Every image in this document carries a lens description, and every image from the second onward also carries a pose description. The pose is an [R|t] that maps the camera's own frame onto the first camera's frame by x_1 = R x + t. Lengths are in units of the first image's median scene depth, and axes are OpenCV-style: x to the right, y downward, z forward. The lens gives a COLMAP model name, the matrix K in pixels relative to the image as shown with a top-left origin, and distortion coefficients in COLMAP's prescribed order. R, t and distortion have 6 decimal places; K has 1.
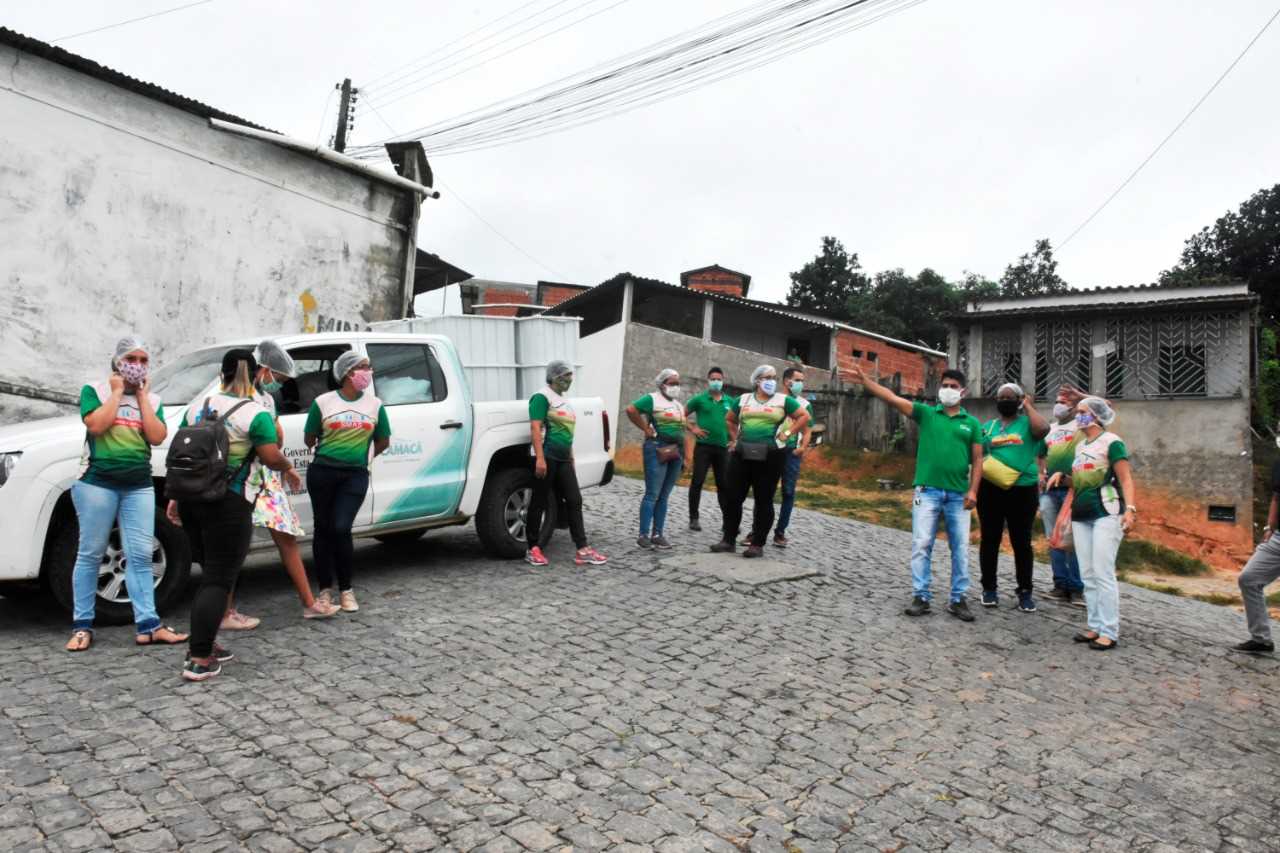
lens RADIAL K [[1049.7, 0, 640.0], [0, 1049.7, 426.5], [0, 0, 1]] dist [-0.039738, 0.001599]
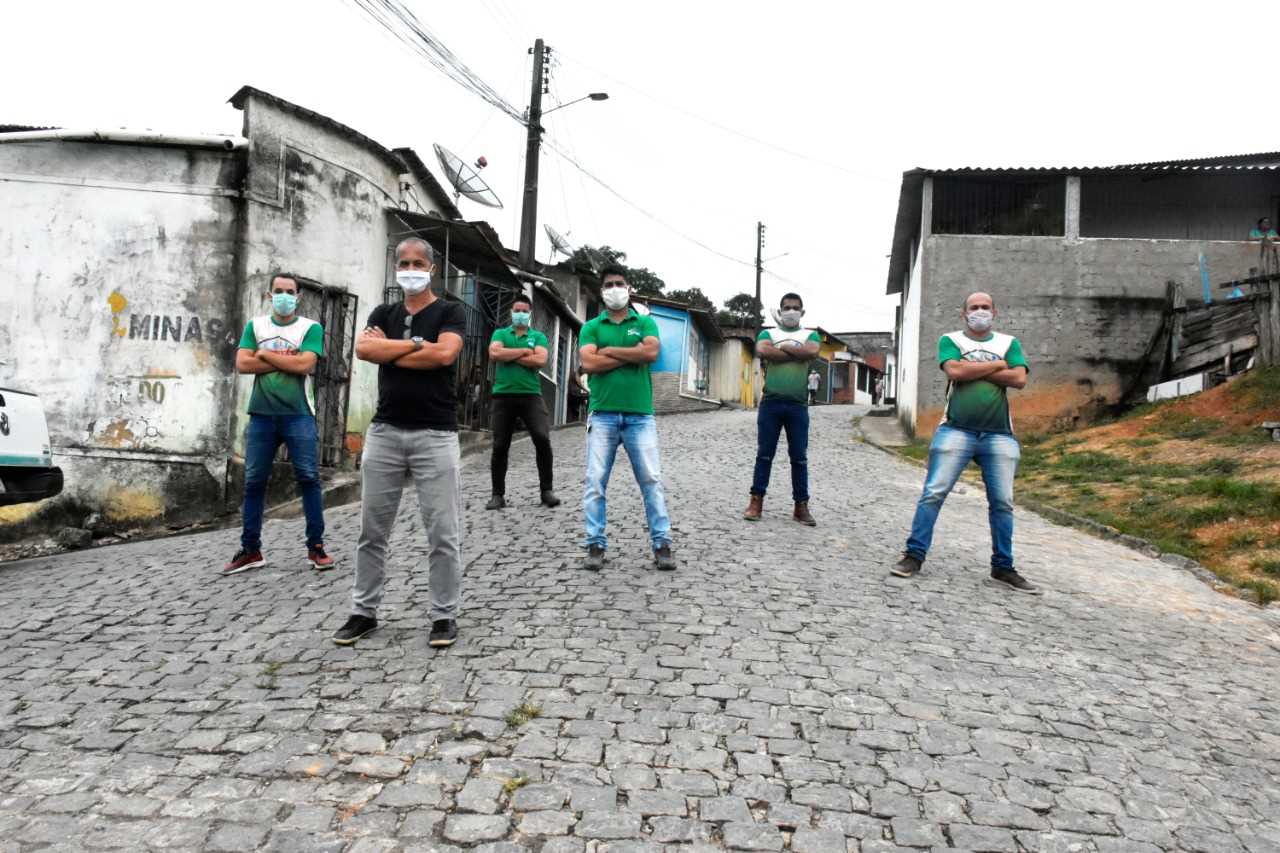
lens RADIAL K [[1049.7, 0, 640.0], [0, 1049.7, 426.5], [0, 0, 1]] dist [-0.039738, 0.001599]
pose [[0.726384, -0.098581, -0.680183, 0.581303], [0.103328, 0.994075, -0.033729, 0.061099], [0.679478, -0.045782, 0.732266, 0.616640]]
